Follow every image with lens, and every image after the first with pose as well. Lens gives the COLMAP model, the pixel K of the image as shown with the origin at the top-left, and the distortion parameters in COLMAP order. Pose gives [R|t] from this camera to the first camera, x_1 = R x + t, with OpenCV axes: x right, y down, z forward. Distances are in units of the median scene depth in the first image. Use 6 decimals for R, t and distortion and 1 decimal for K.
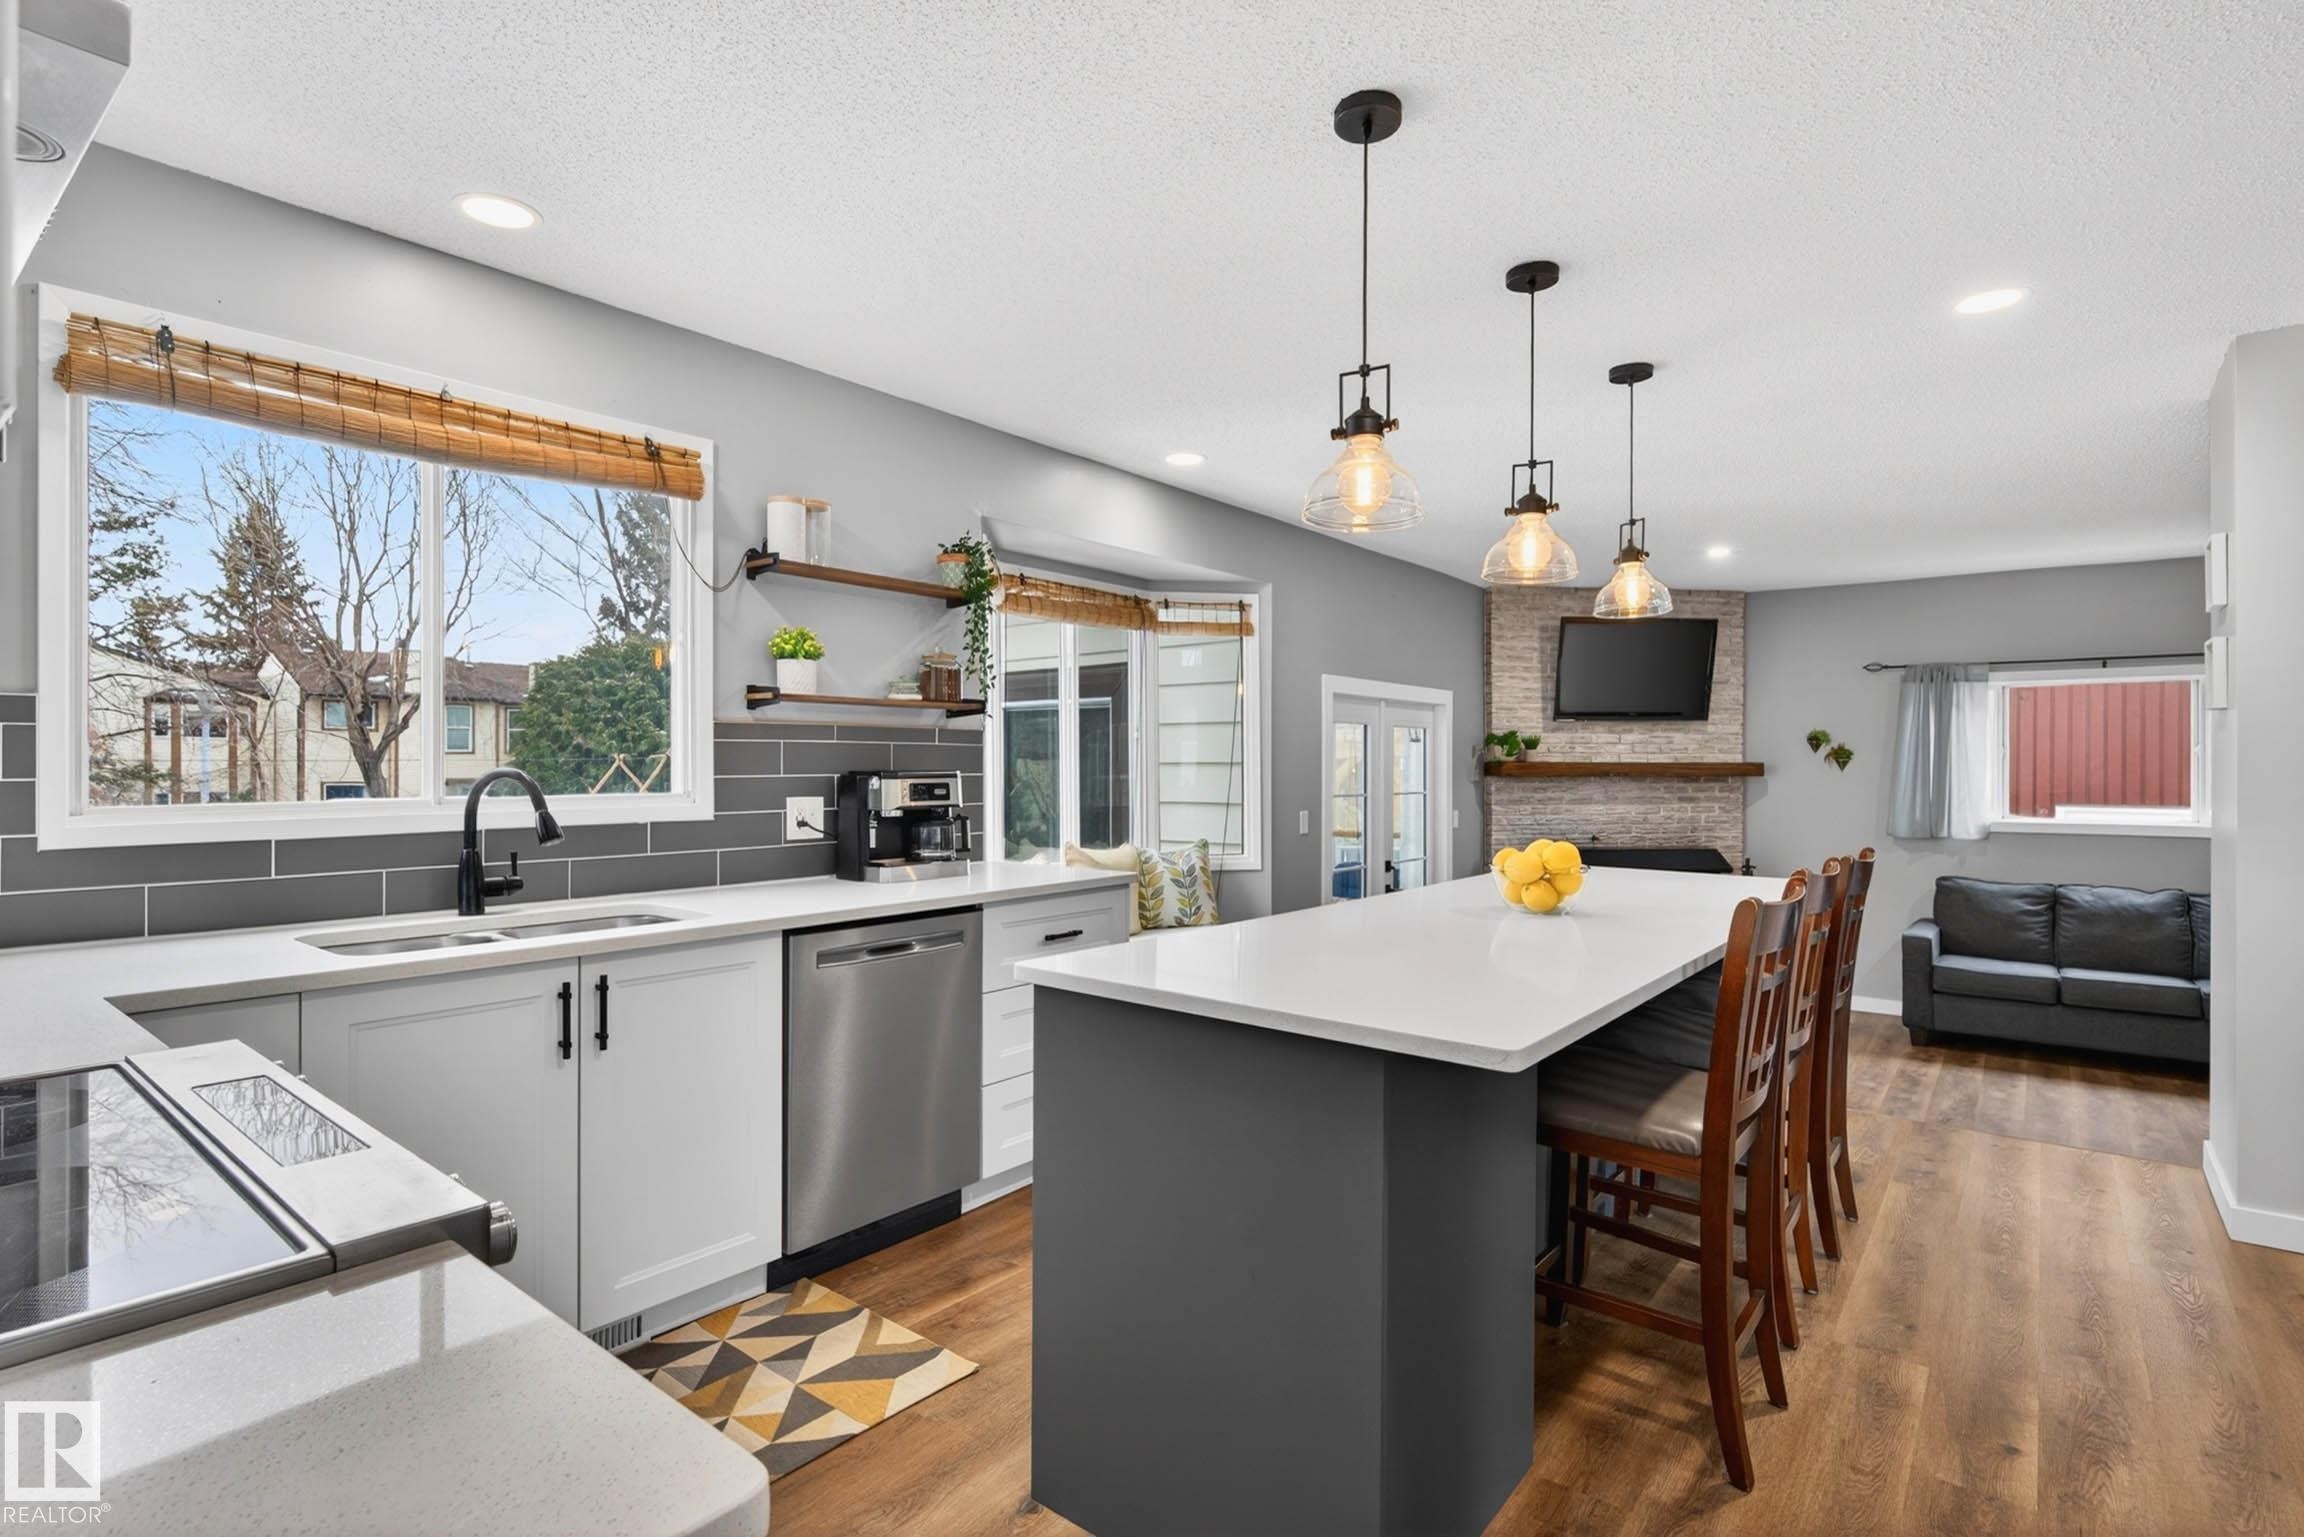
lens RADIAL K [[1135.9, 0, 1143.7], [0, 1135.9, 775.8], [0, 0, 1]] dist [0.015027, -0.002460]
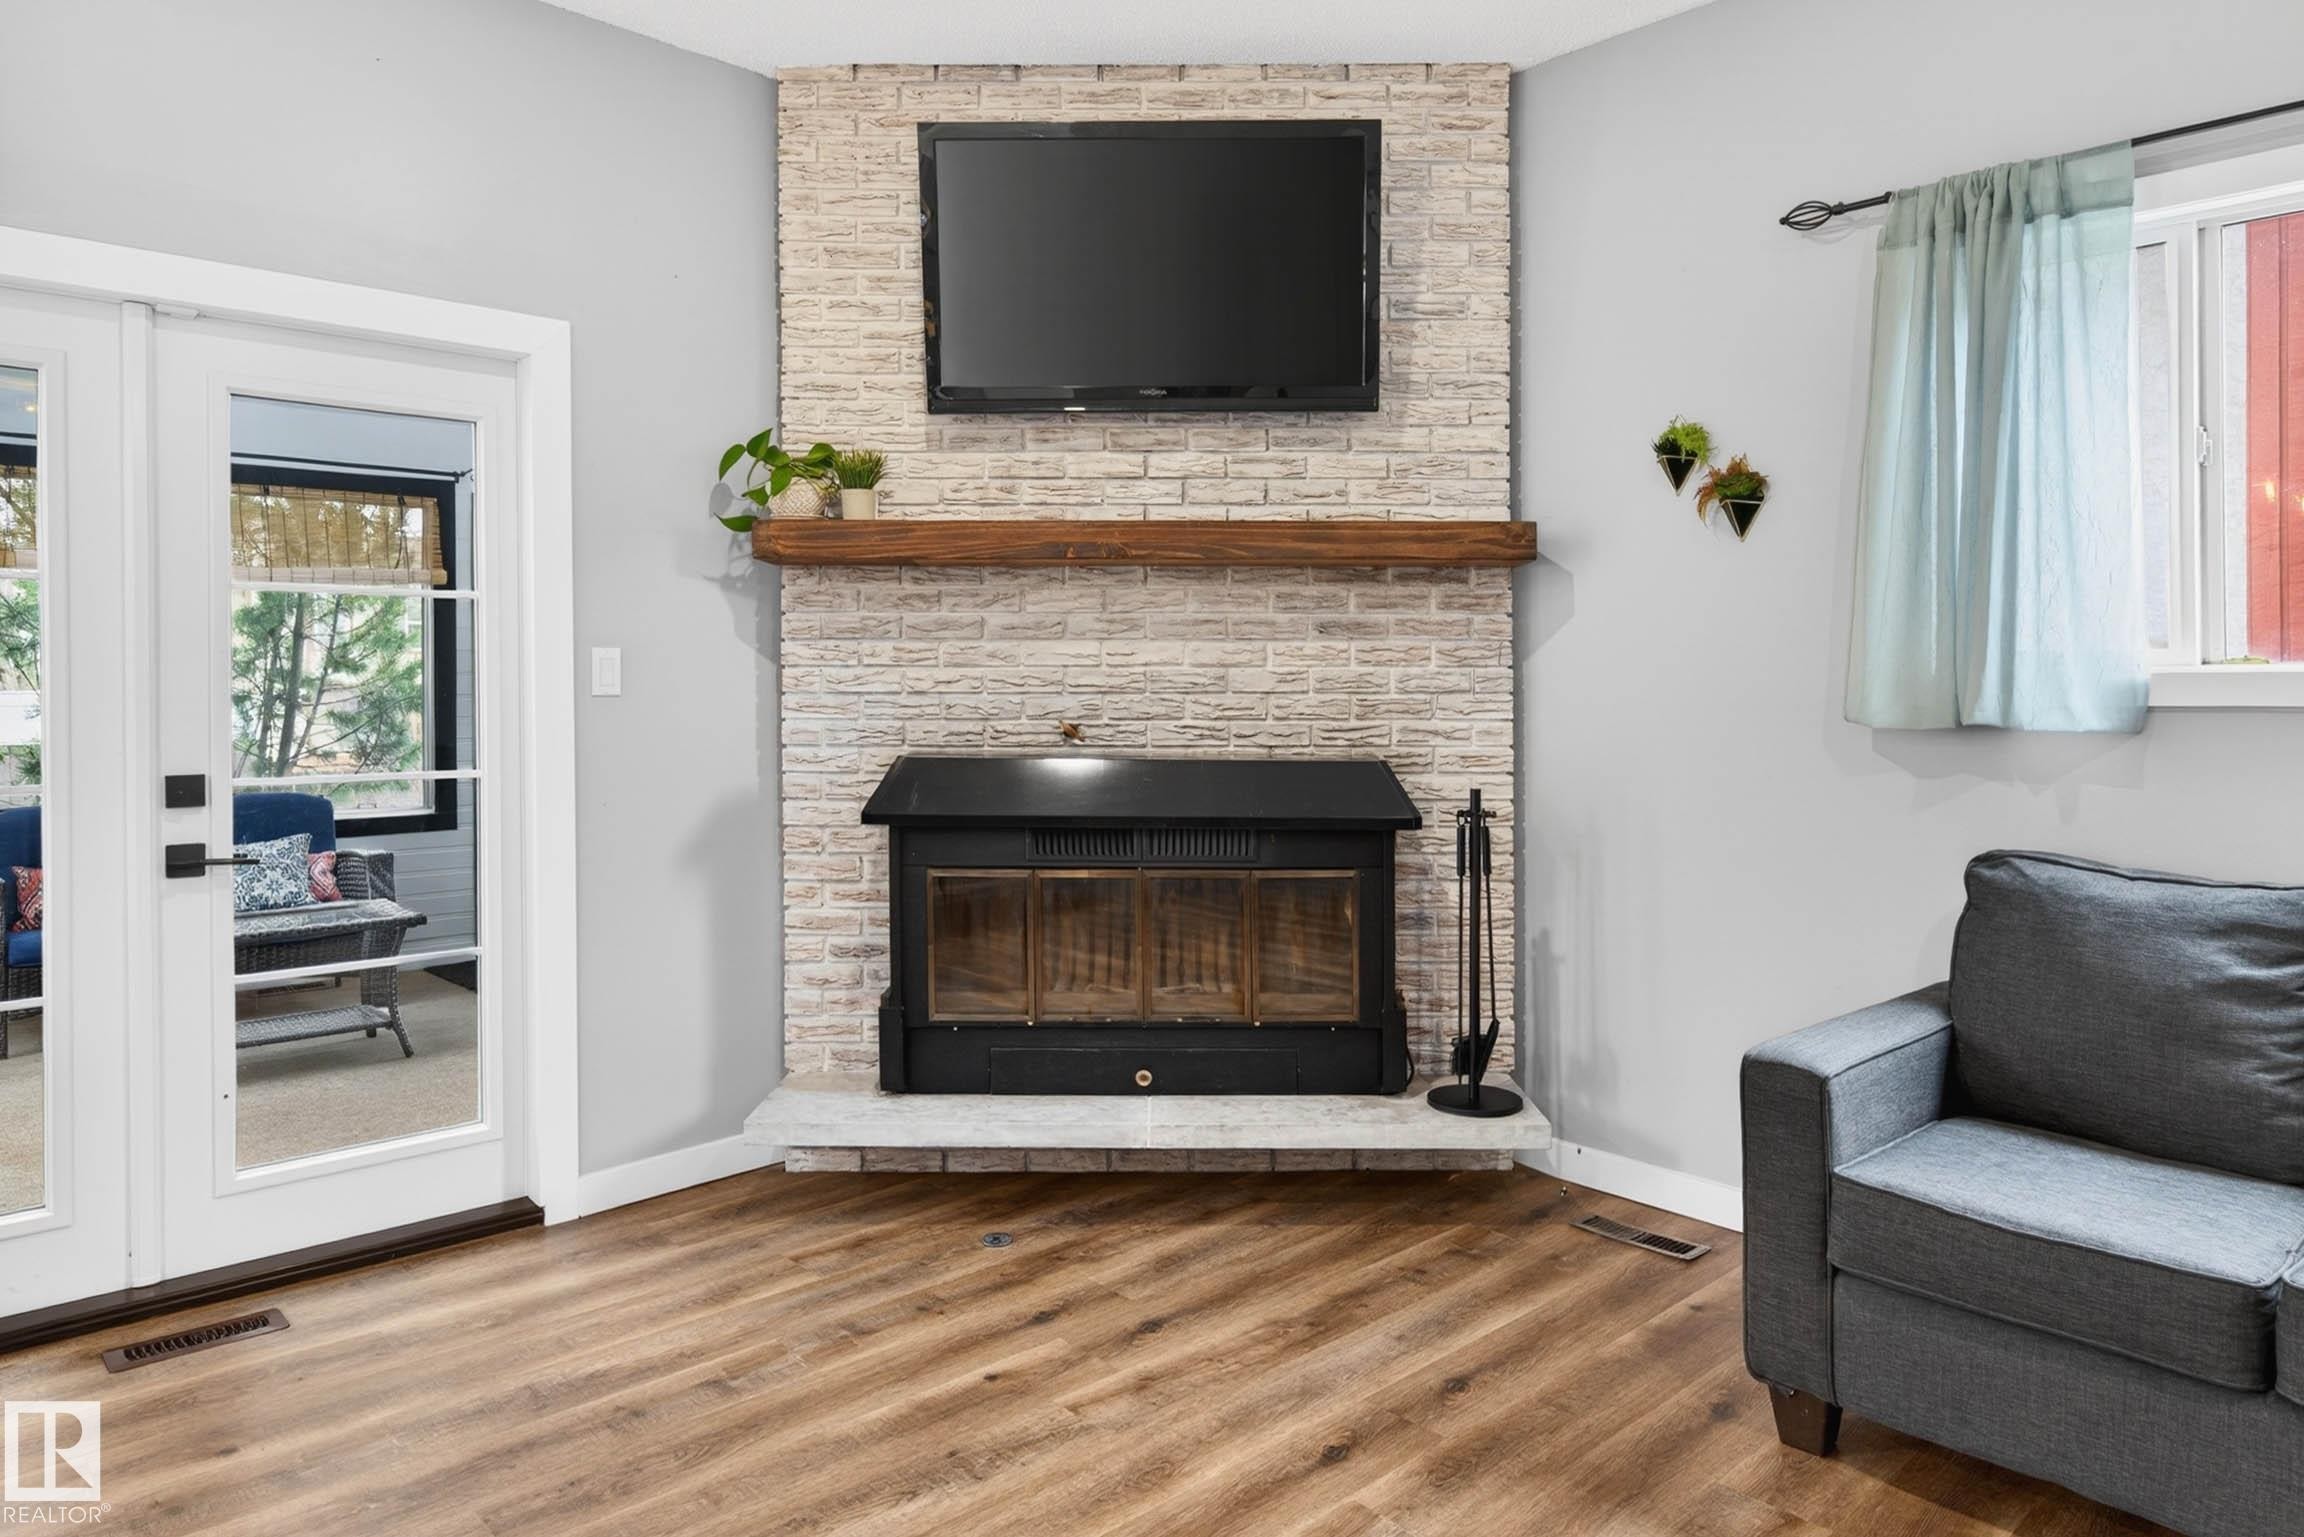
lens RADIAL K [[1464.2, 0, 1141.1], [0, 1464.2, 677.1], [0, 0, 1]] dist [-0.008942, 0.014764]
pose [[0.986217, 0.000740, -0.165455, 1.038341], [-0.002530, 0.999941, -0.010608, 0.087915], [0.165437, 0.010881, 0.986160, 1.106263]]
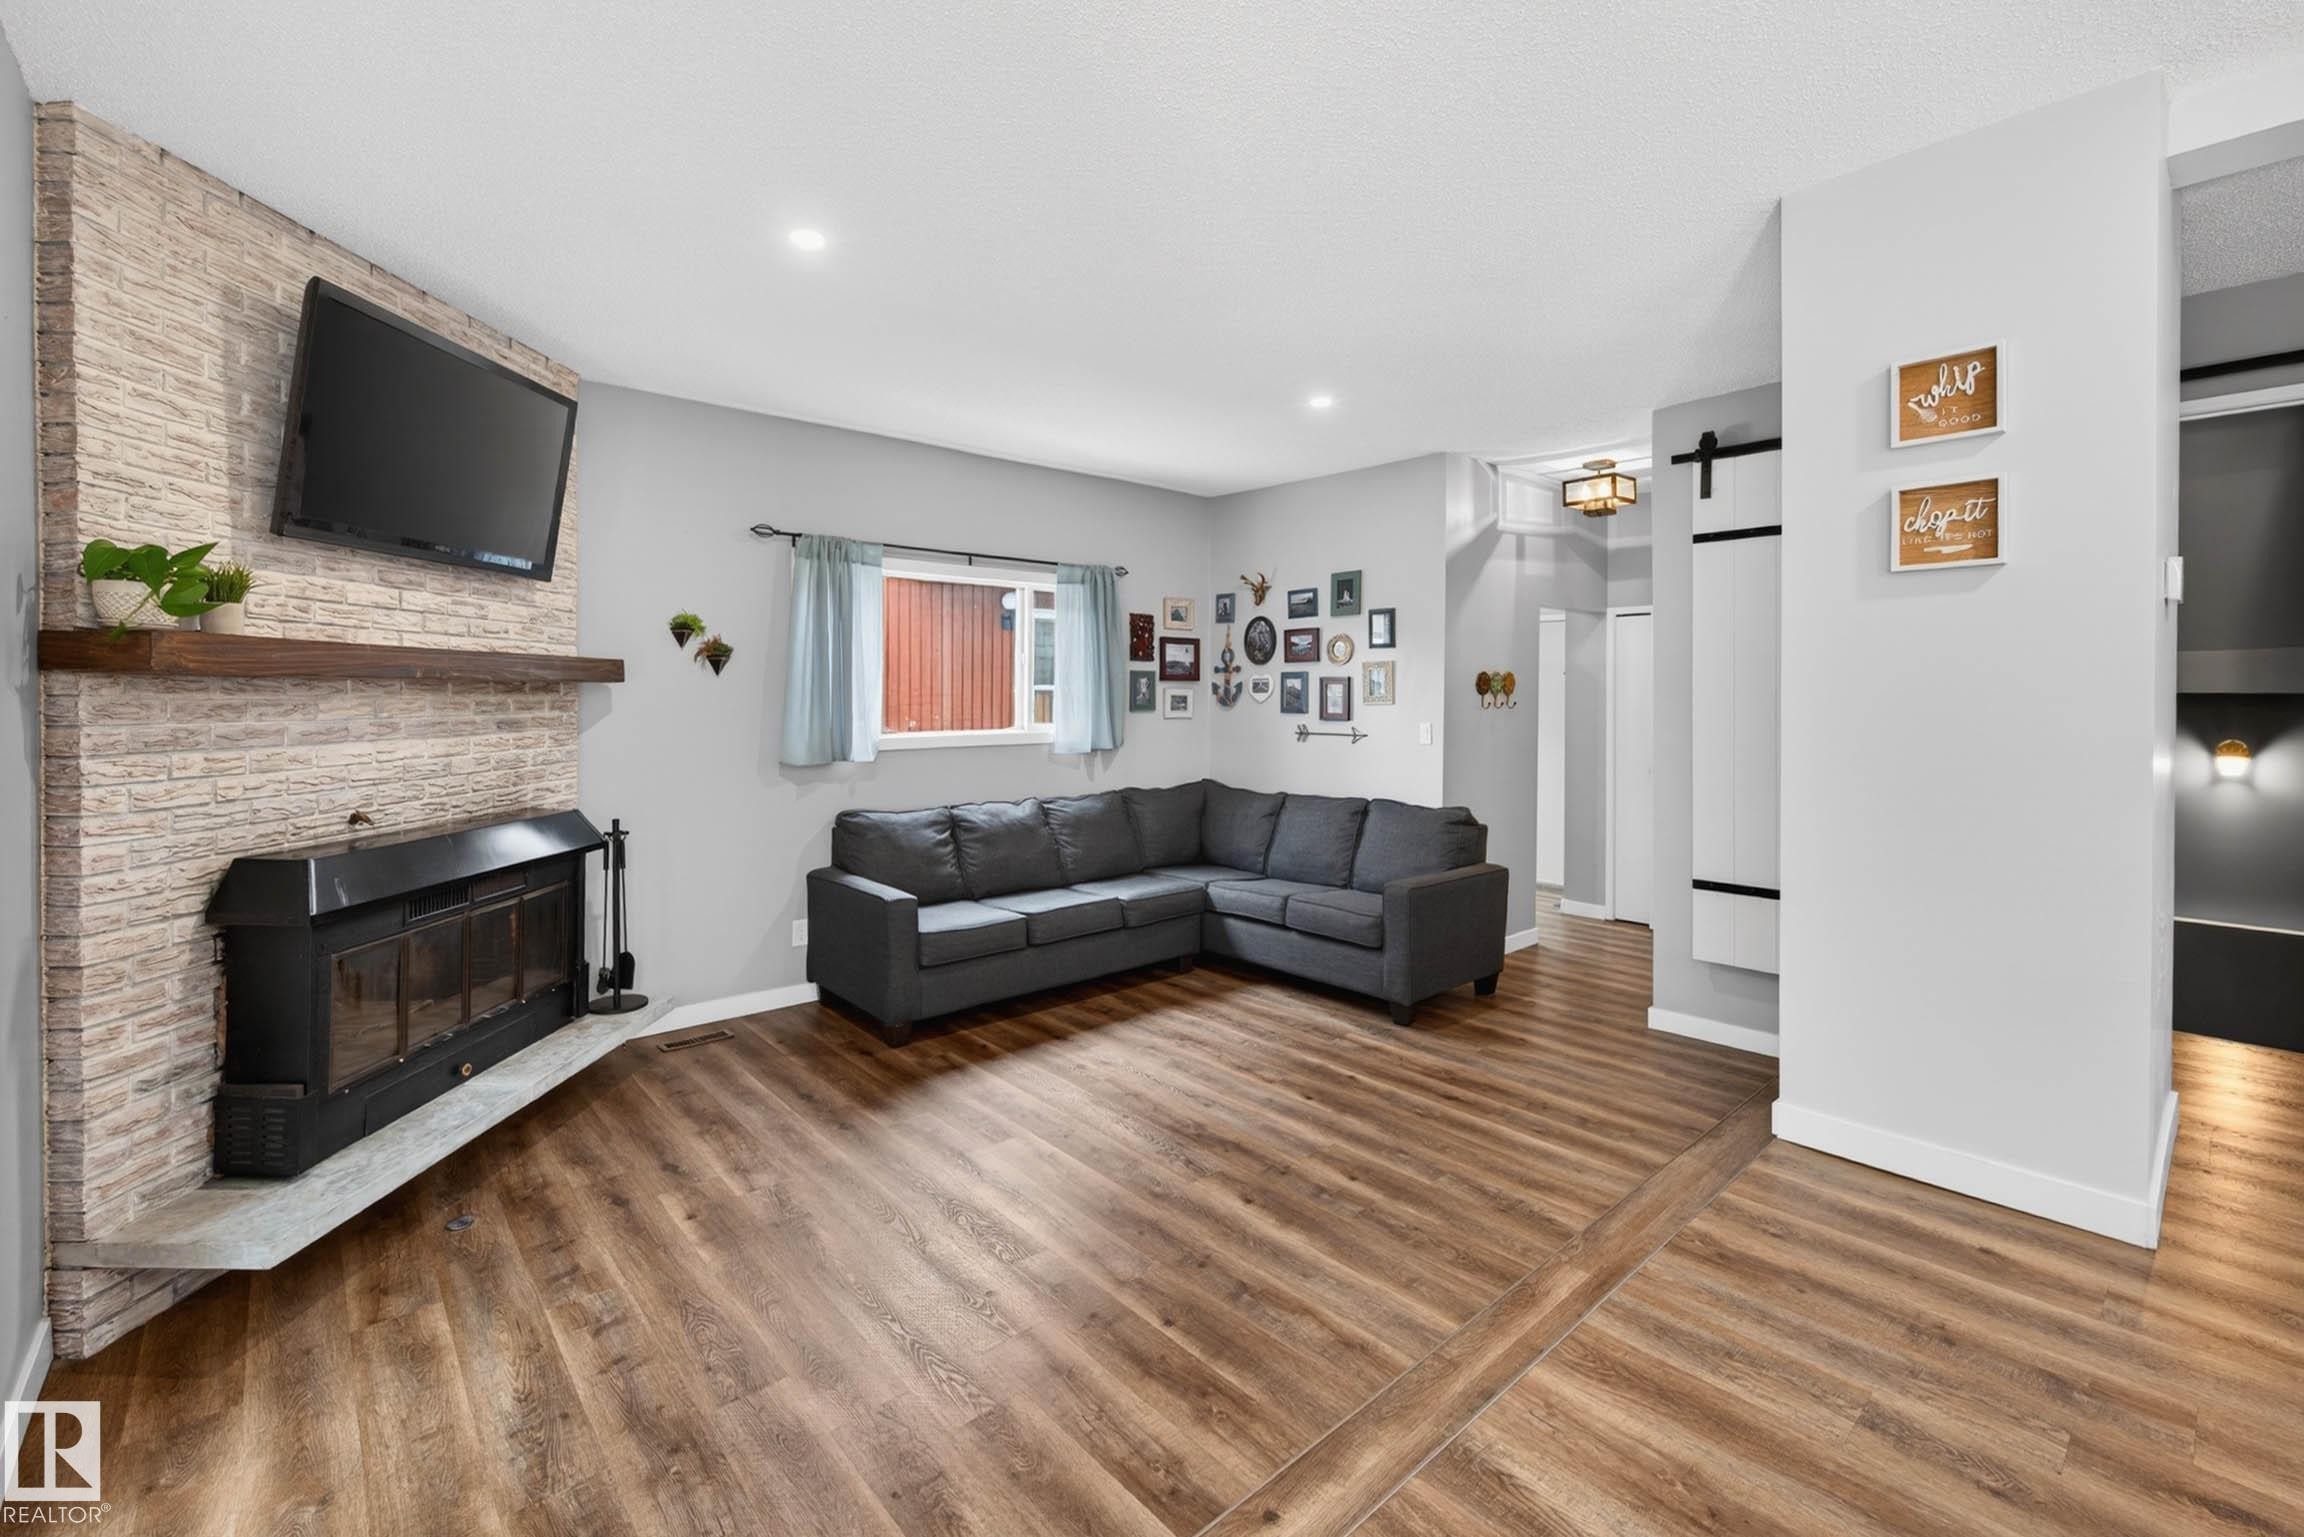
lens RADIAL K [[975.1, 0, 1154.3], [0, 975.1, 692.9], [0, 0, 1]] dist [-0.003587, -0.000462]
pose [[0.171047, 0.000351, 0.985263, 0.162472], [0.010169, 0.999946, -0.002122, 0.020774], [-0.985210, 0.010382, 0.171035, 1.315093]]
